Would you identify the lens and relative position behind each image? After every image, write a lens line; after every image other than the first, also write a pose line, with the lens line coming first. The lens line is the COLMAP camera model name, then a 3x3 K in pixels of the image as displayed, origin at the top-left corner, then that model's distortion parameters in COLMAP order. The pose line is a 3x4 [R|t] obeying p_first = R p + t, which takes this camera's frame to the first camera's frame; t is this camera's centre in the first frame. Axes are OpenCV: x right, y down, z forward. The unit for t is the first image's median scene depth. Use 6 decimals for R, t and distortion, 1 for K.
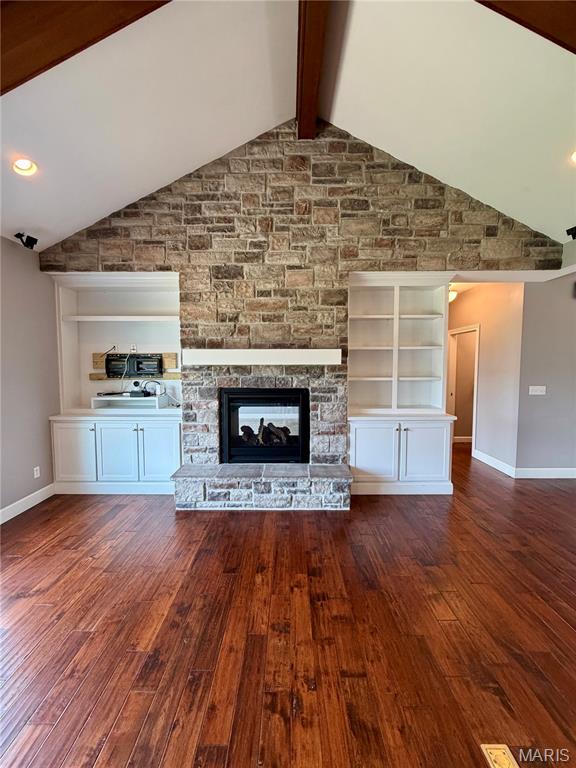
lens RADIAL K [[306.6, 0, 286.2], [0, 306.6, 383.4], [0, 0, 1]] dist [-0.002406, -0.000414]
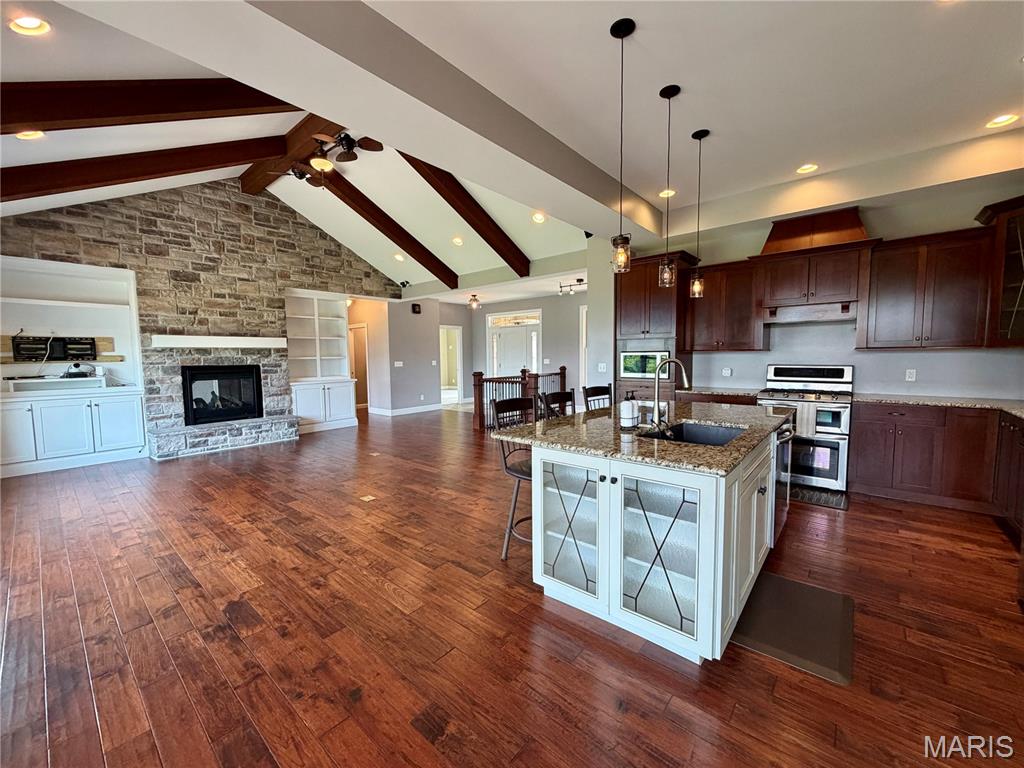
lens RADIAL K [[408.8, 0, 510.4], [0, 408.8, 385.6], [0, 0, 1]] dist [-0.002406, -0.000414]
pose [[0.644387, -0.063418, 0.762066, -0.653295], [0.059844, 0.997681, 0.032422, 0.126531], [-0.762355, 0.024713, 0.646688, -1.164496]]
